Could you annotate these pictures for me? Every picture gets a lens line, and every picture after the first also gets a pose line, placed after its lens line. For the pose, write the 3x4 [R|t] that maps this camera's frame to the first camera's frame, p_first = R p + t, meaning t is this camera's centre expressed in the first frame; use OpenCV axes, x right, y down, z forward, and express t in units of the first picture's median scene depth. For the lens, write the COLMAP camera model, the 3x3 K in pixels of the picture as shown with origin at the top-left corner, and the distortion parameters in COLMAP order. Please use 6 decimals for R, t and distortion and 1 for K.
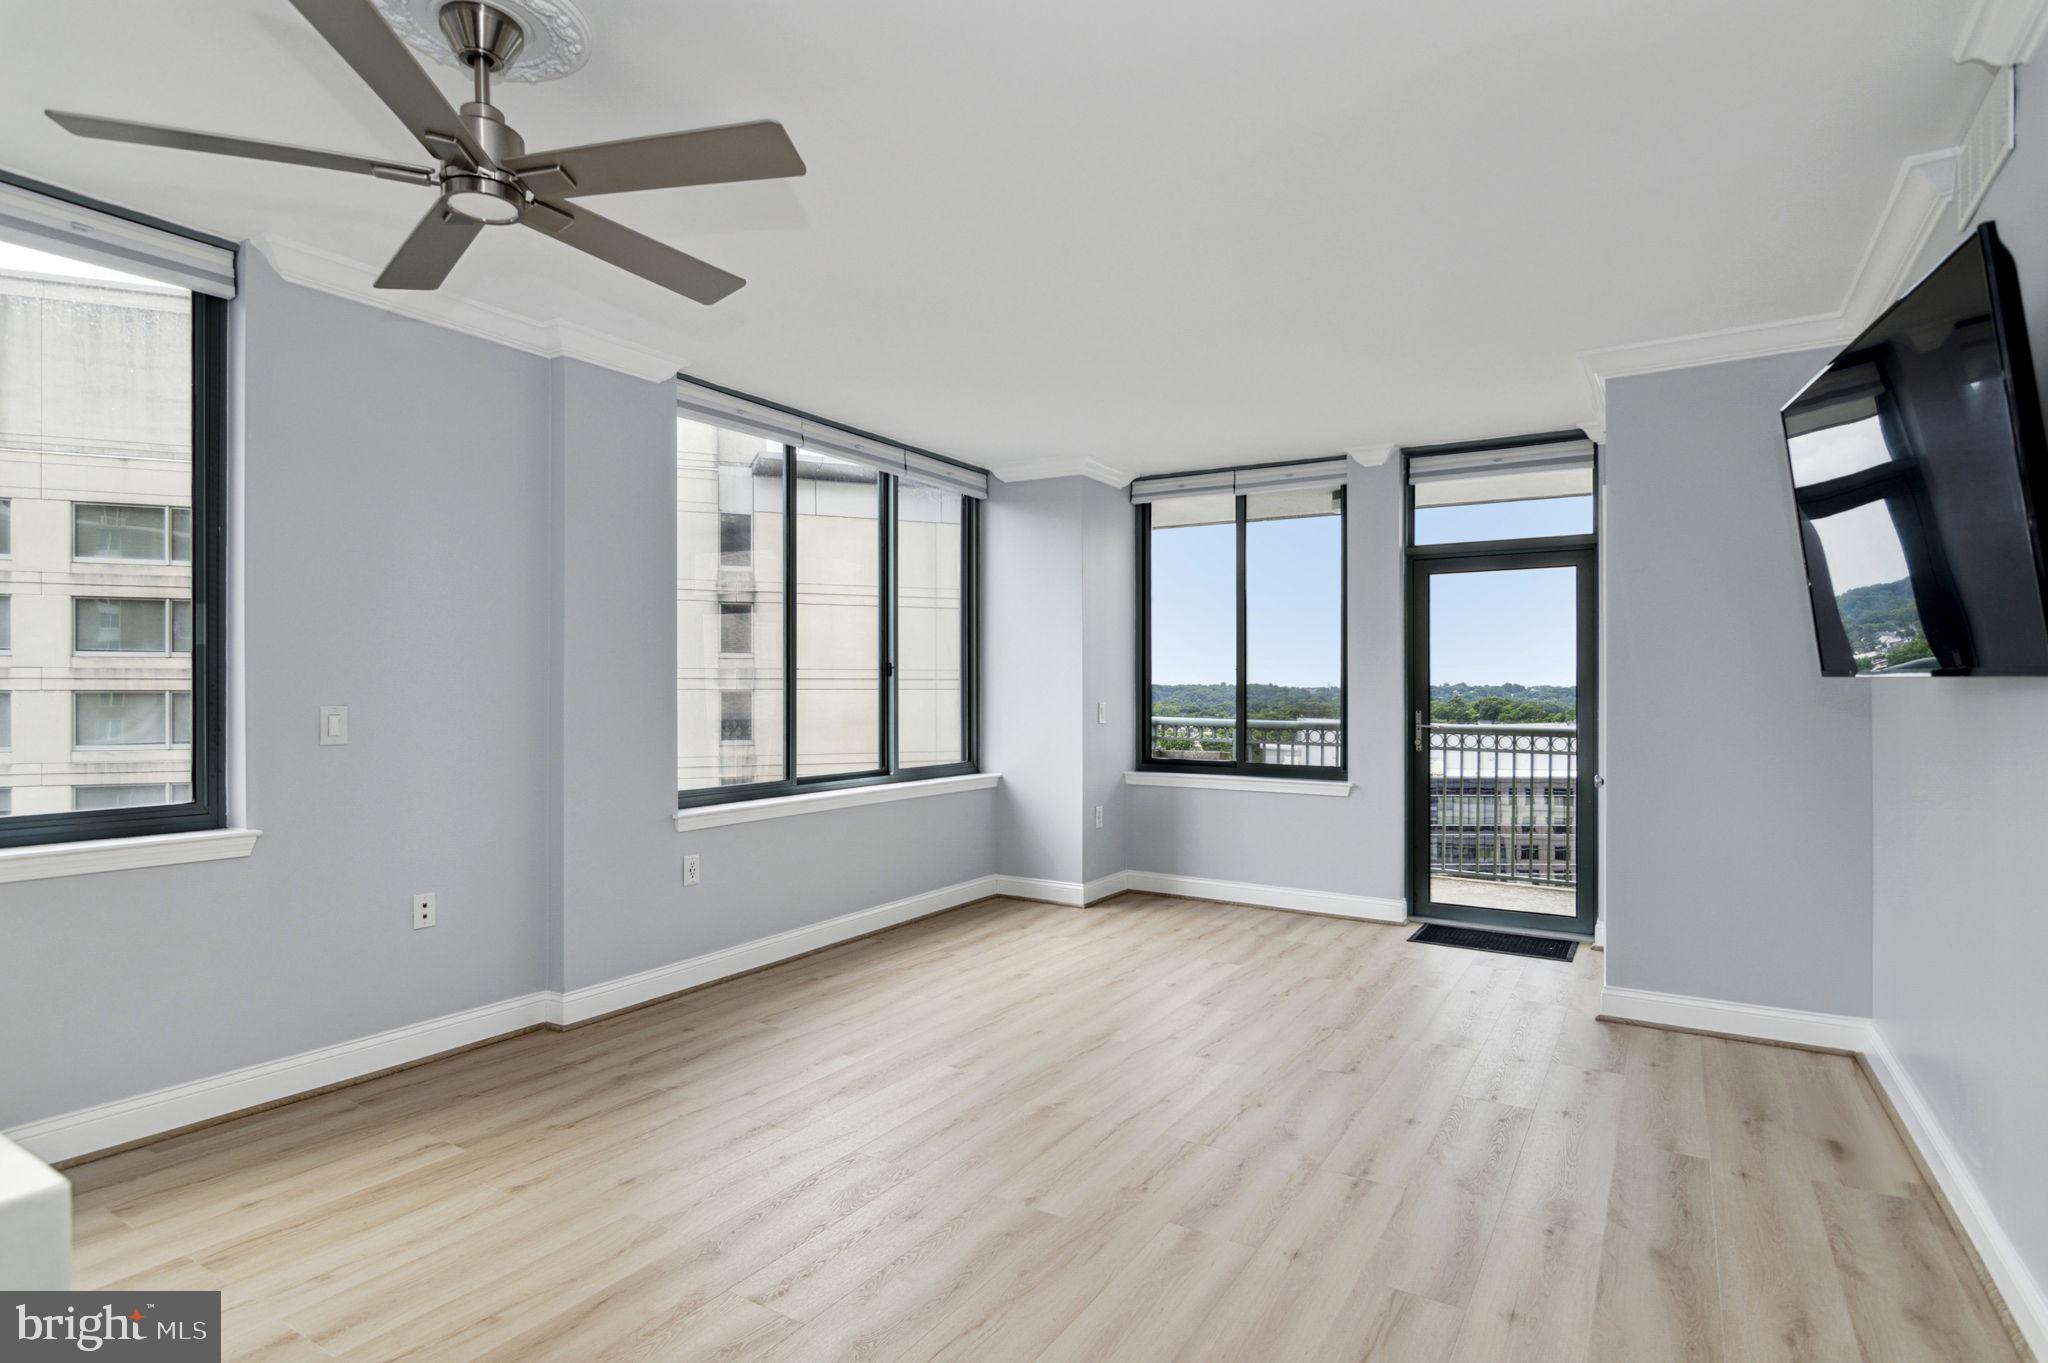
lens RADIAL K [[1056.2, 0, 1017.4], [0, 1056.2, 684.8], [0, 0, 1]] dist [-0.006266, 0.000152]
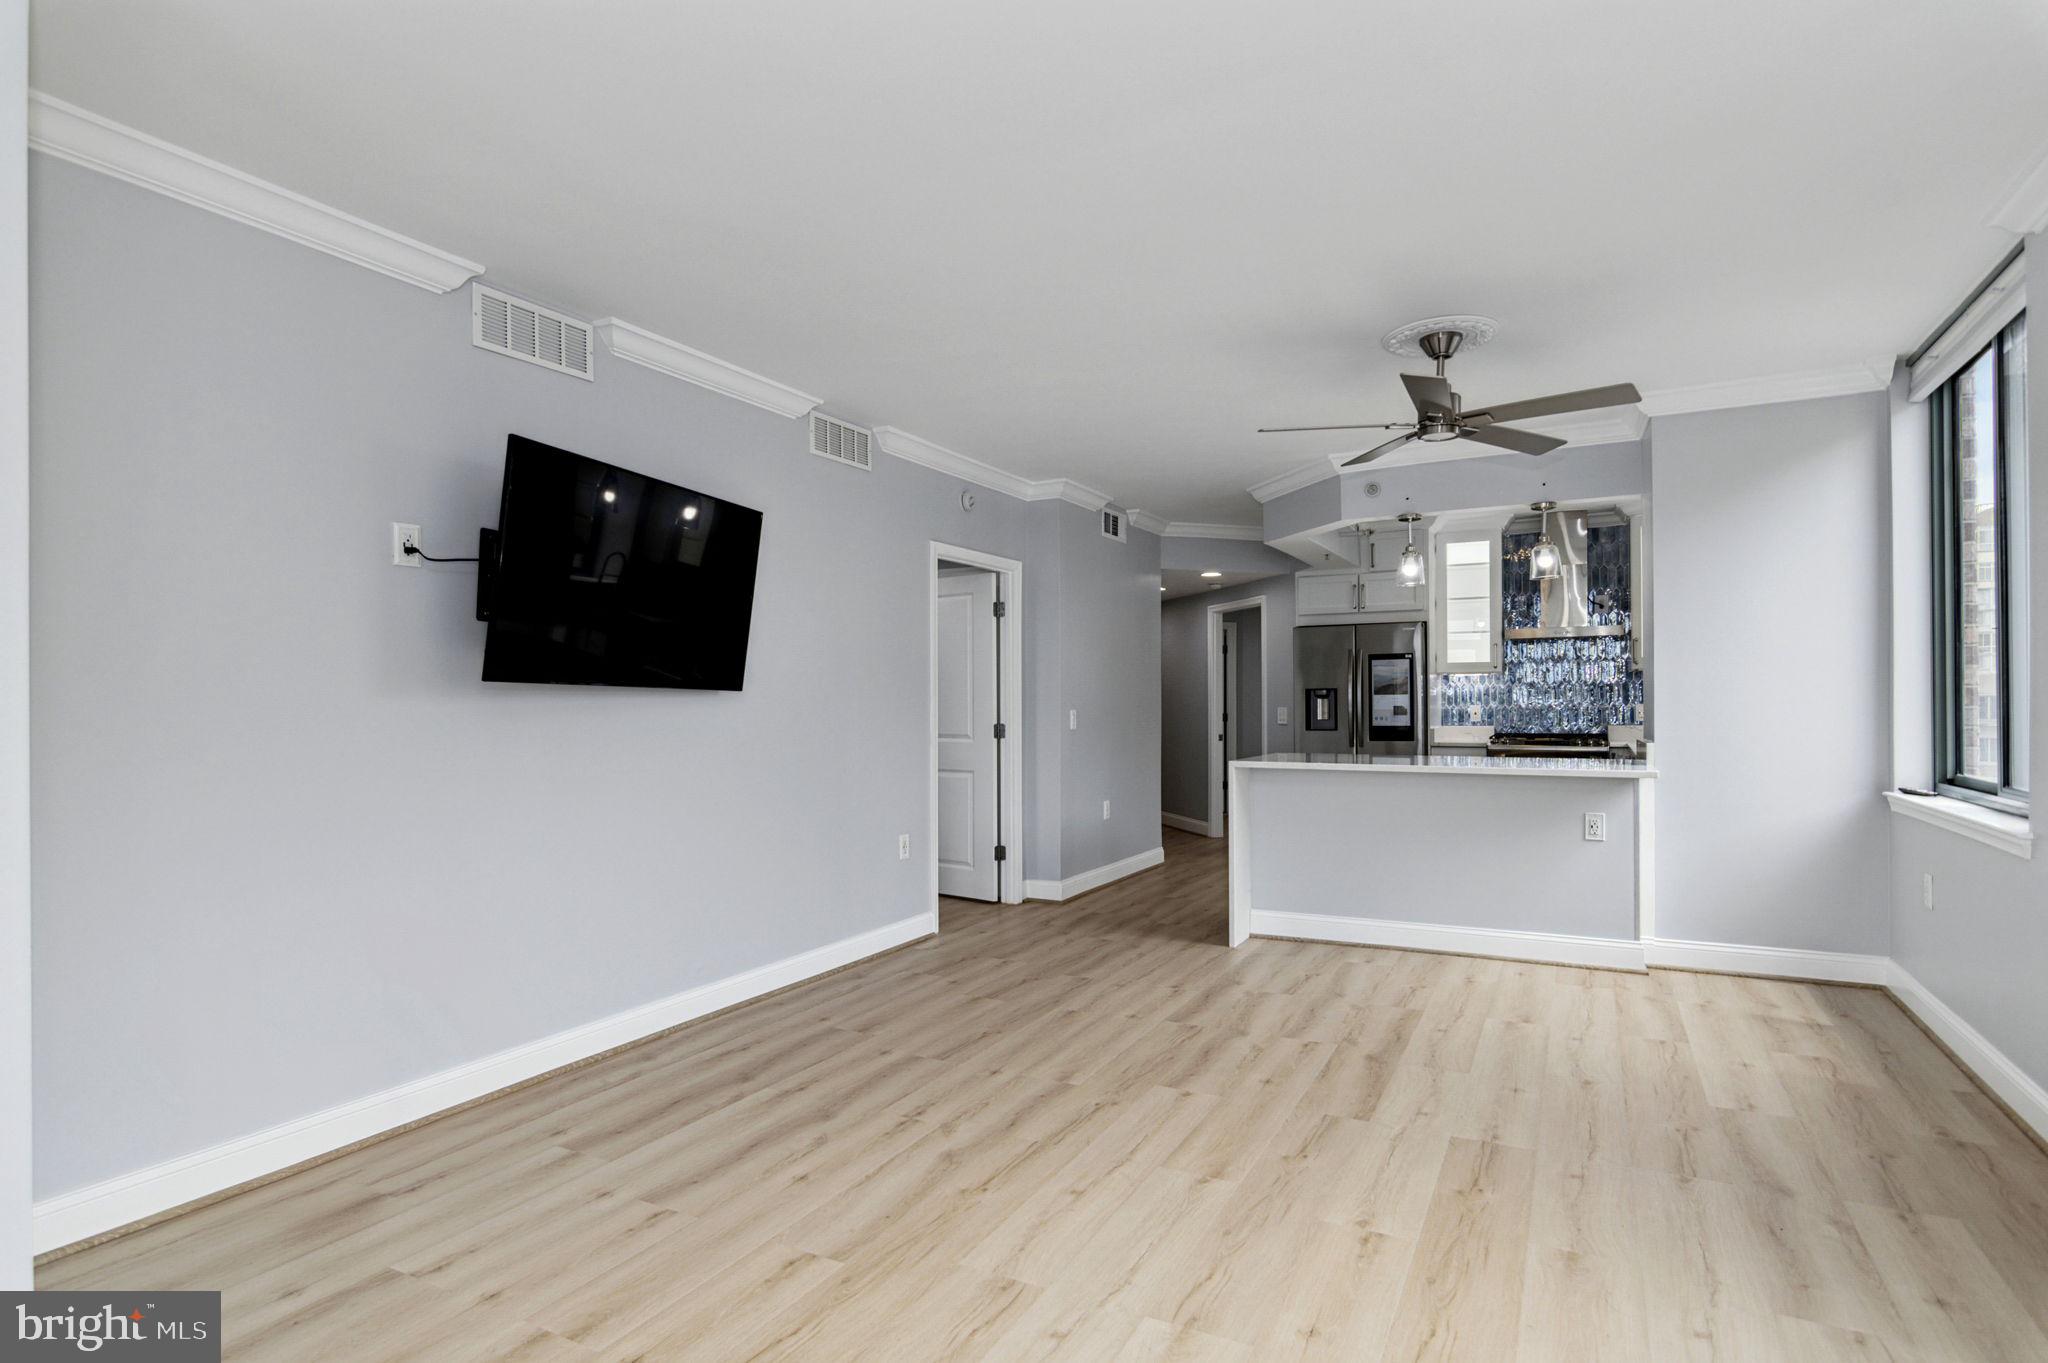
lens RADIAL K [[1006.8, 0, 1034.2], [0, 1006.8, 689.8], [0, 0, 1]] dist [0.023459, 0.000504]
pose [[-0.996957, 0.001951, -0.077930, 0.281429], [0.003395, 0.999825, -0.018399, 0.025075], [0.077881, -0.018608, -0.996789, 2.148243]]
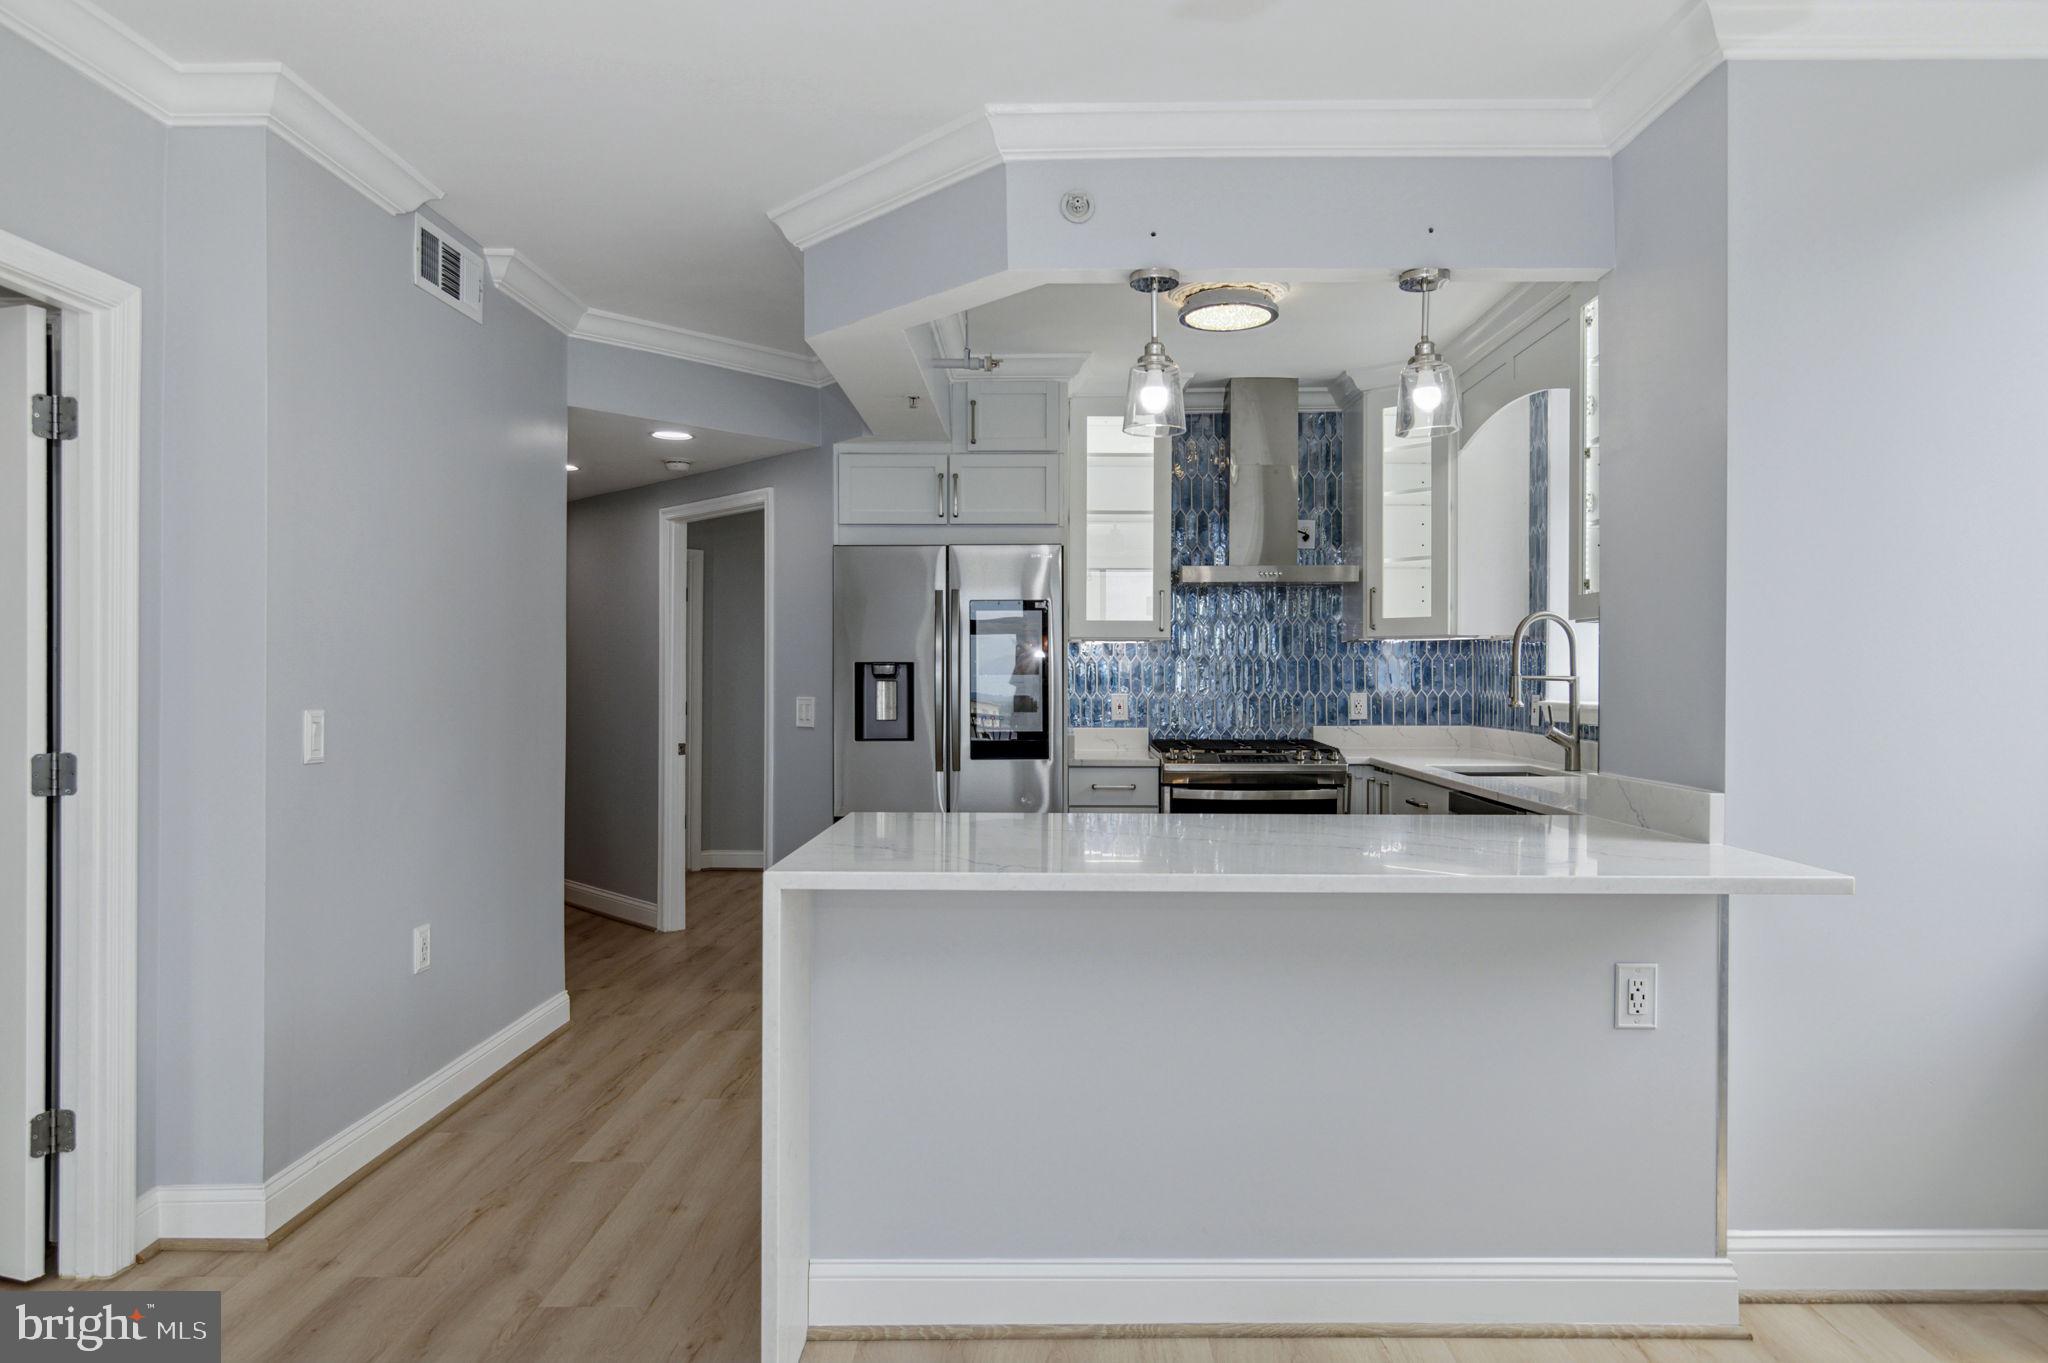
lens RADIAL K [[1232.3, 0, 1035.8], [0, 1232.3, 681.1], [0, 0, 1]] dist [0.004684, -0.002381]
pose [[-0.845292, -0.002651, -0.534298, 0.265644], [-0.001271, 0.999995, -0.002952, 0.023751], [0.534303, -0.001816, -0.845291, 2.074314]]
